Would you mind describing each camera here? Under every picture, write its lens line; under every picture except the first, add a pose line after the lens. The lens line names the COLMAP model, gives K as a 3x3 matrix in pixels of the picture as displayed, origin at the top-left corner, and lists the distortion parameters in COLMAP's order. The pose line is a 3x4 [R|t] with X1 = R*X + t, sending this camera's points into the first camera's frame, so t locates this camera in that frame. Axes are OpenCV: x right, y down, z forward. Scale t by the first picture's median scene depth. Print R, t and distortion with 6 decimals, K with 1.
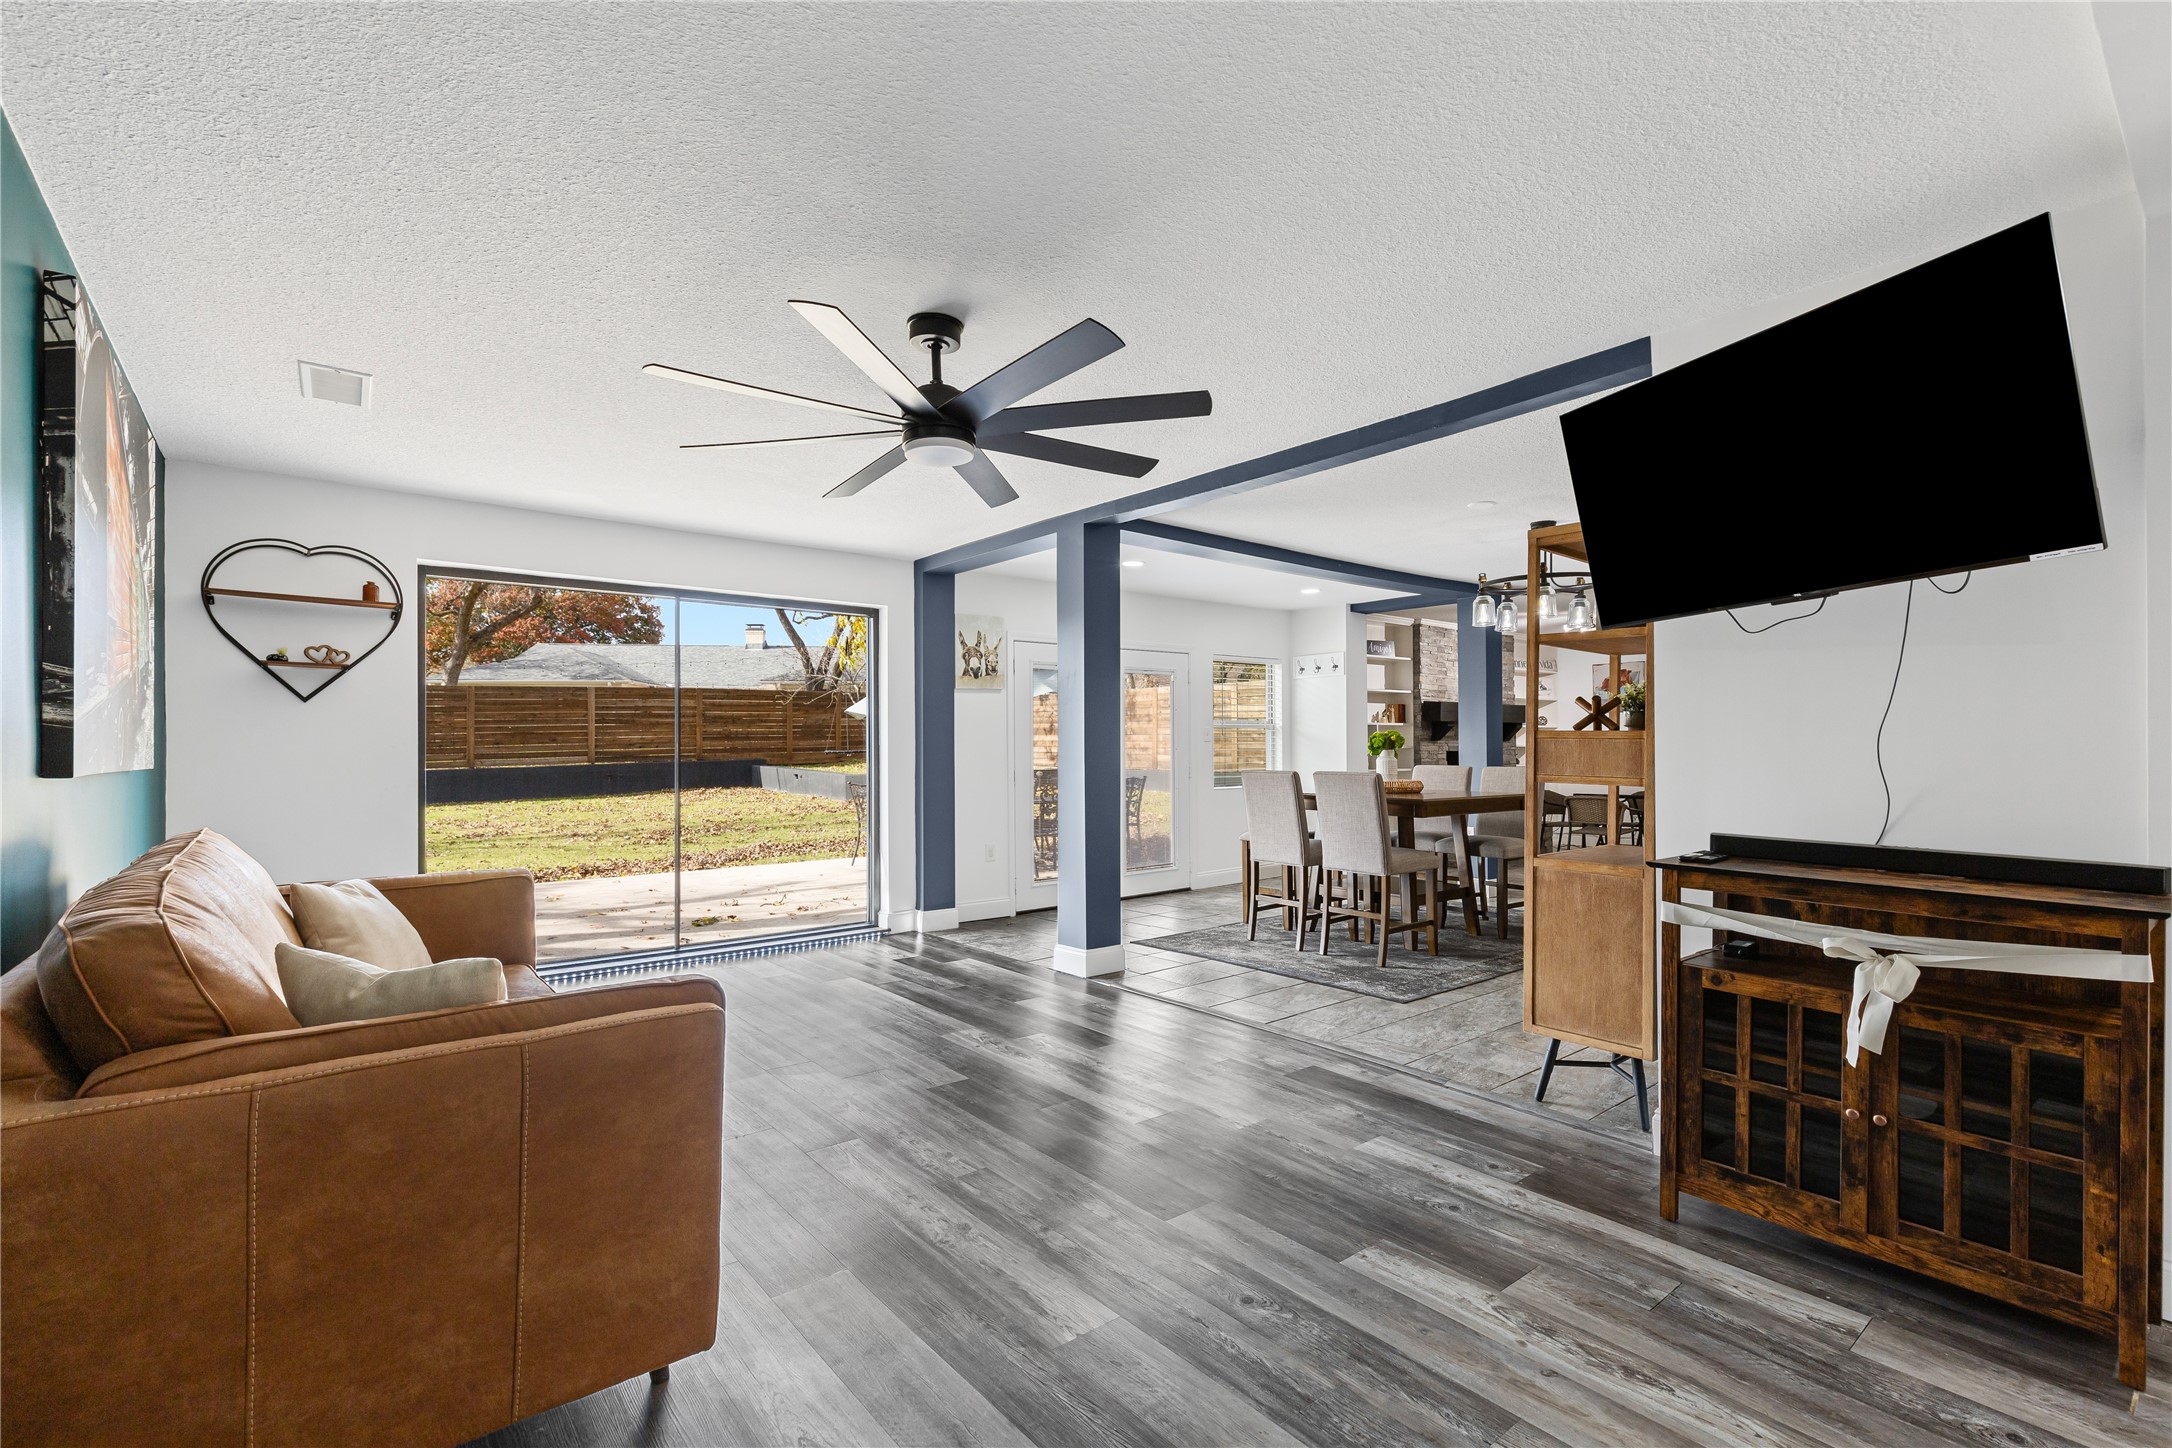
lens RADIAL K [[978.3, 0, 1101.0], [0, 978.3, 740.7], [0, 0, 1]] dist [0.002772, -0.000094]
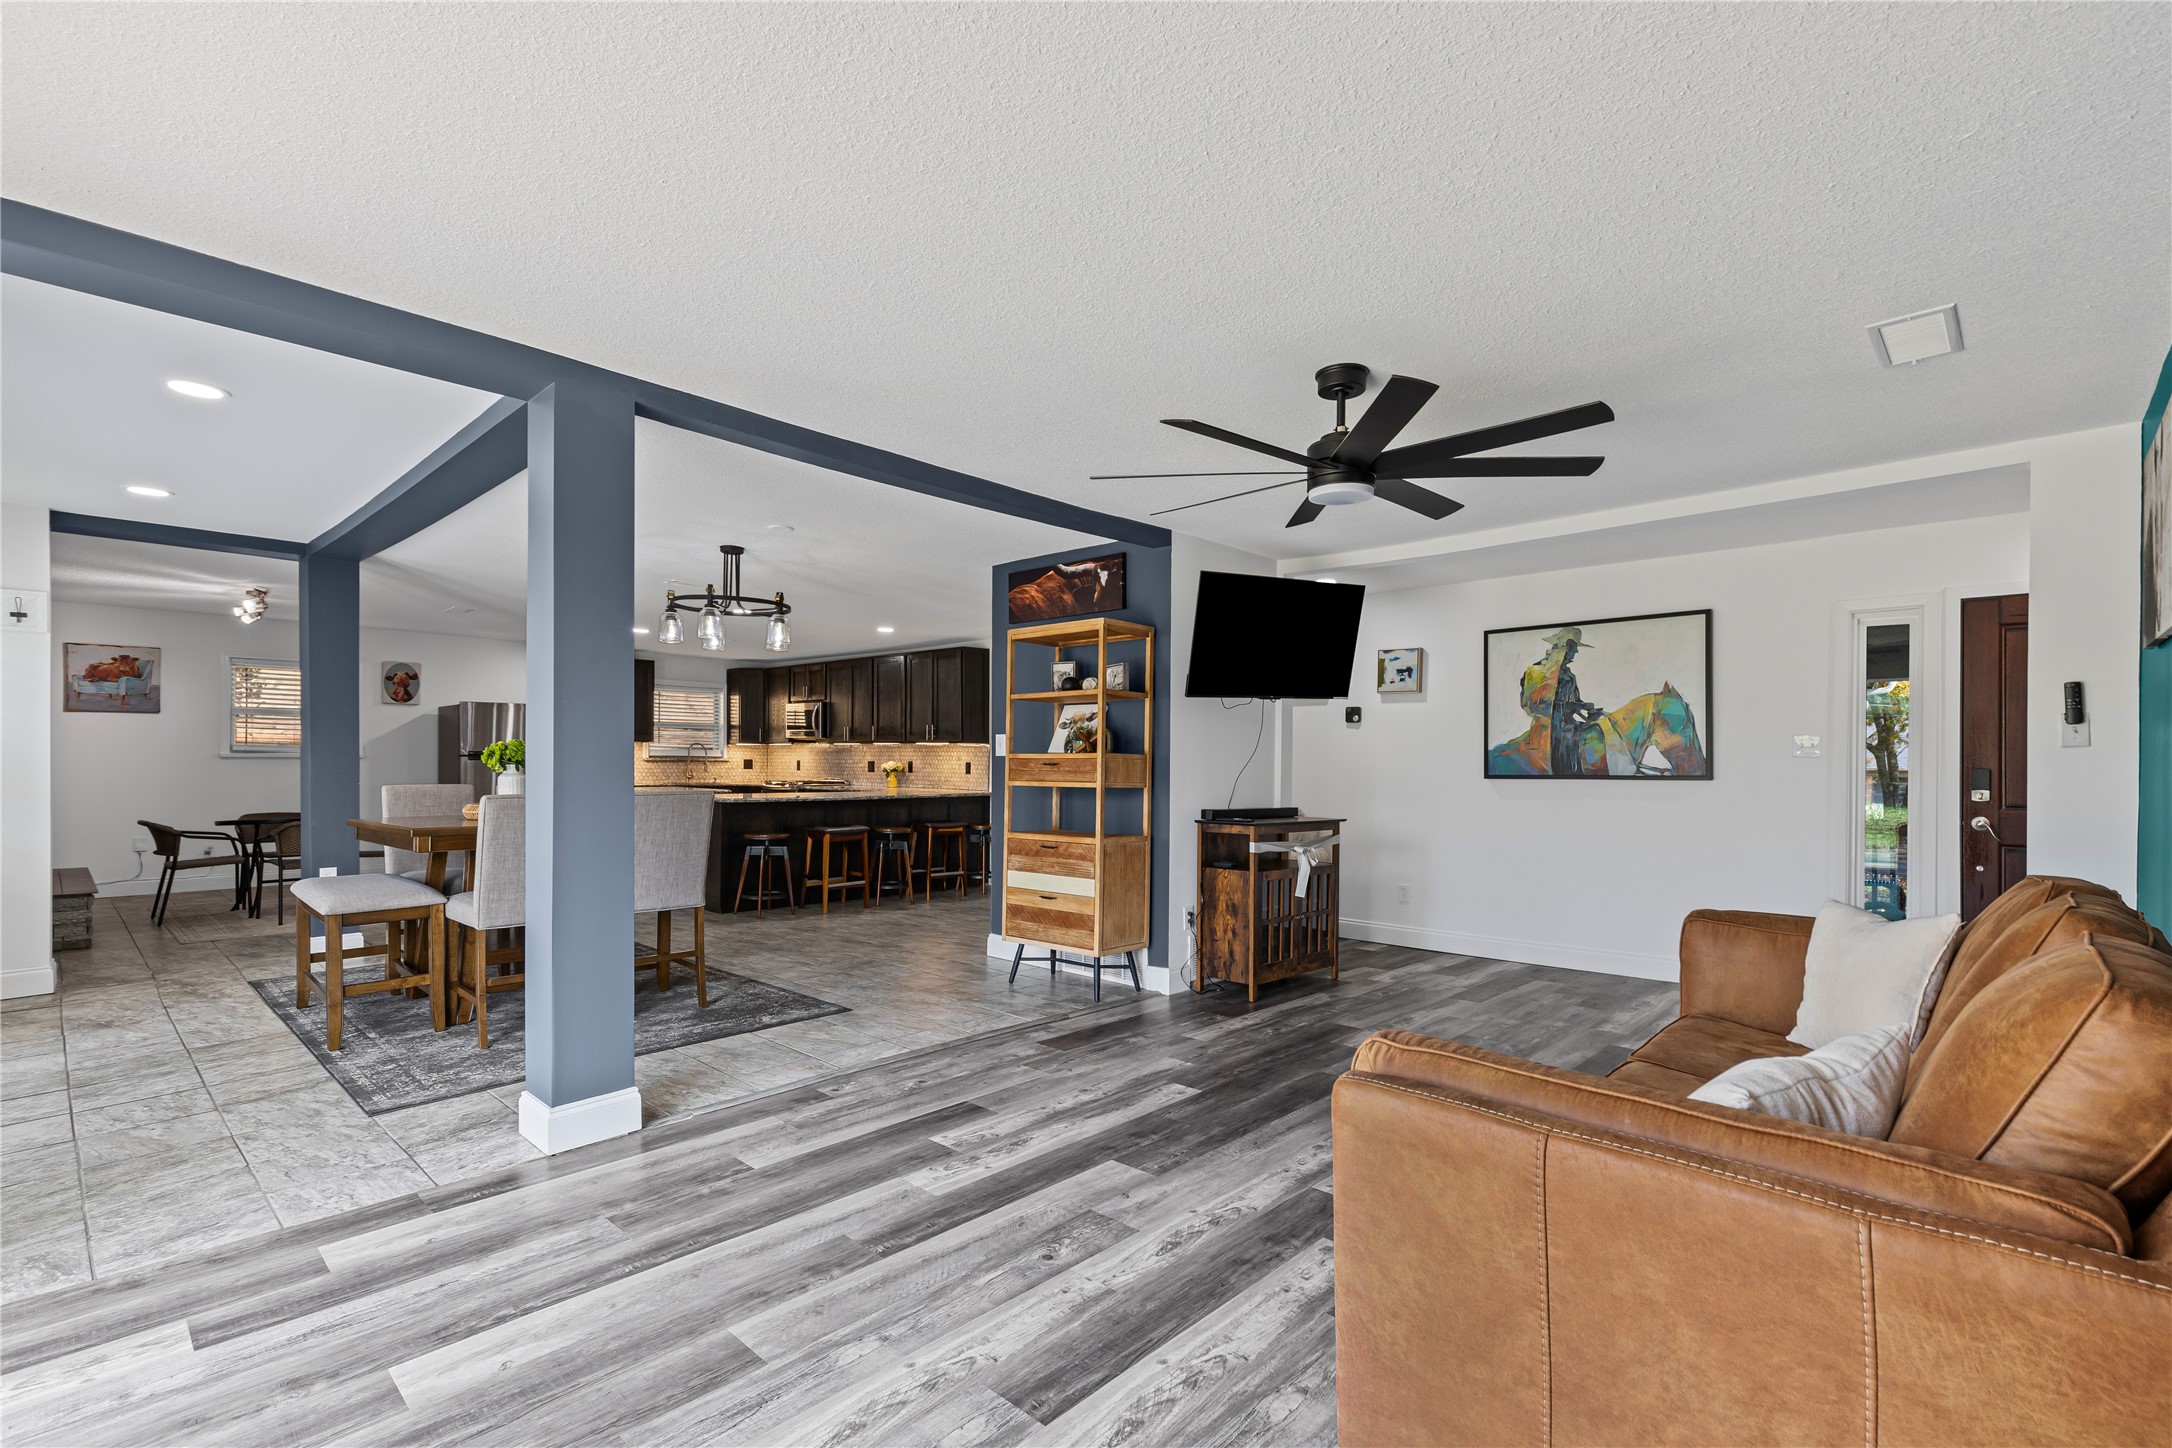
lens RADIAL K [[984.9, 0, 1100.1], [0, 984.9, 758.5], [0, 0, 1]] dist [0.005165, 0.000218]
pose [[-0.125945, 0.000073, 0.992037, -0.505741], [-0.010002, 0.999949, -0.001343, -0.000170], [-0.991987, -0.010092, -0.125938, 0.578650]]
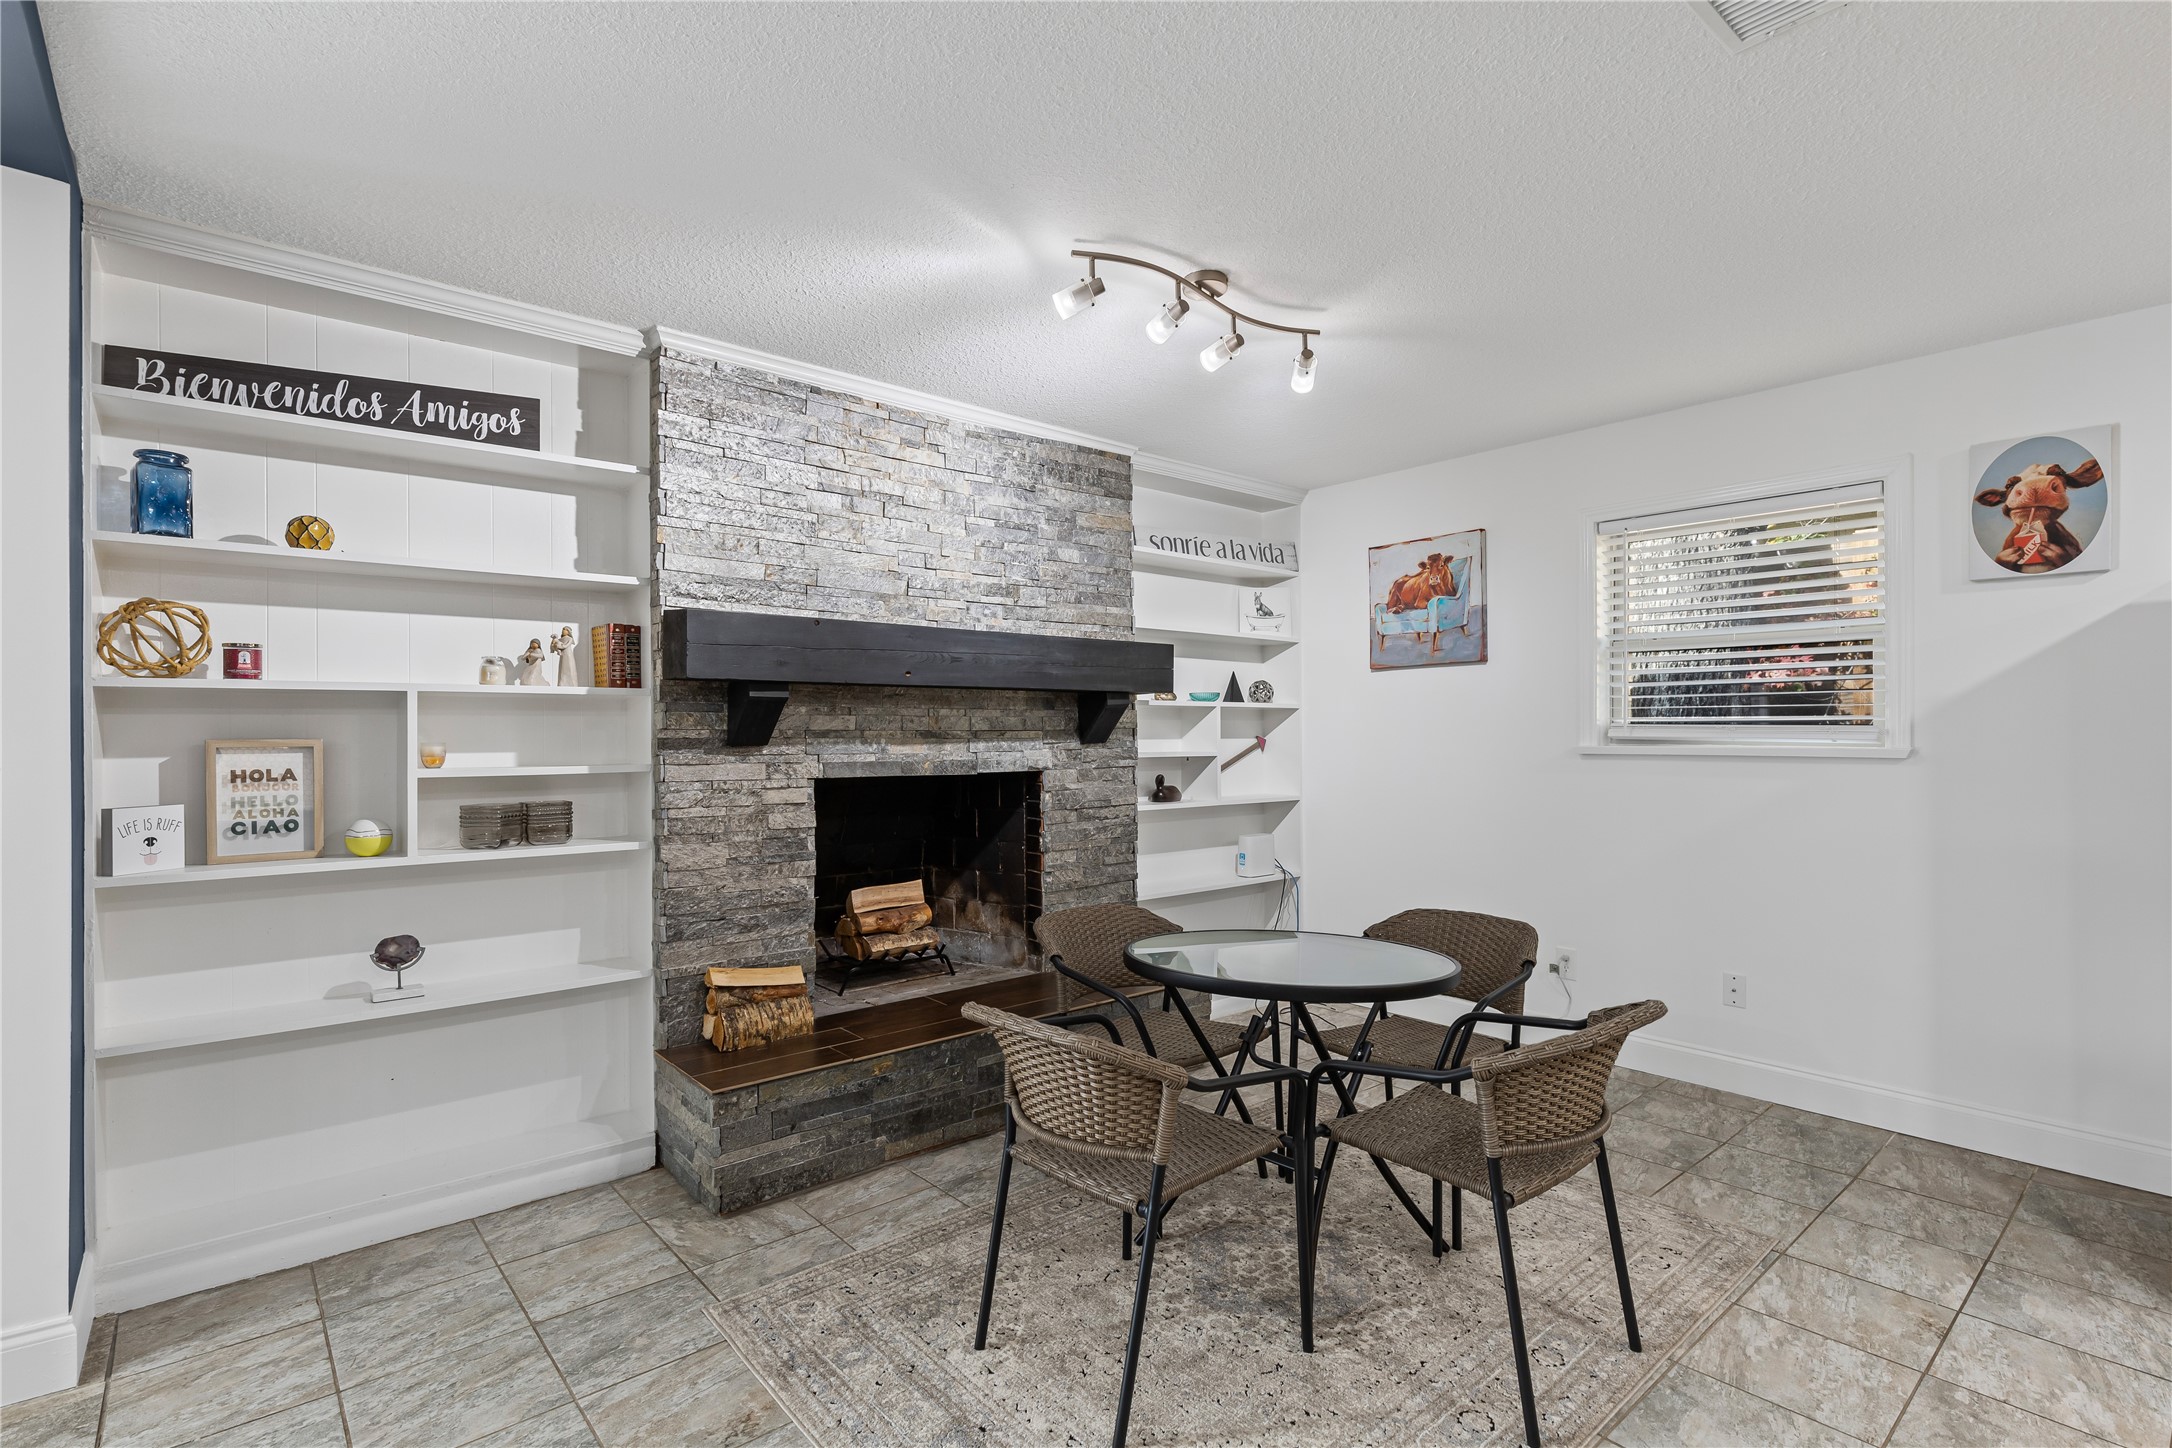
lens RADIAL K [[1036.8, 0, 1099.4], [0, 1036.8, 741.6], [0, 0, 1]] dist [0.000337, 0.001376]
pose [[0.999489, -0.003491, 0.031784, 0.633275], [0.003170, 0.999944, 0.010130, -0.006395], [-0.031818, -0.010024, 0.999443, 0.974120]]
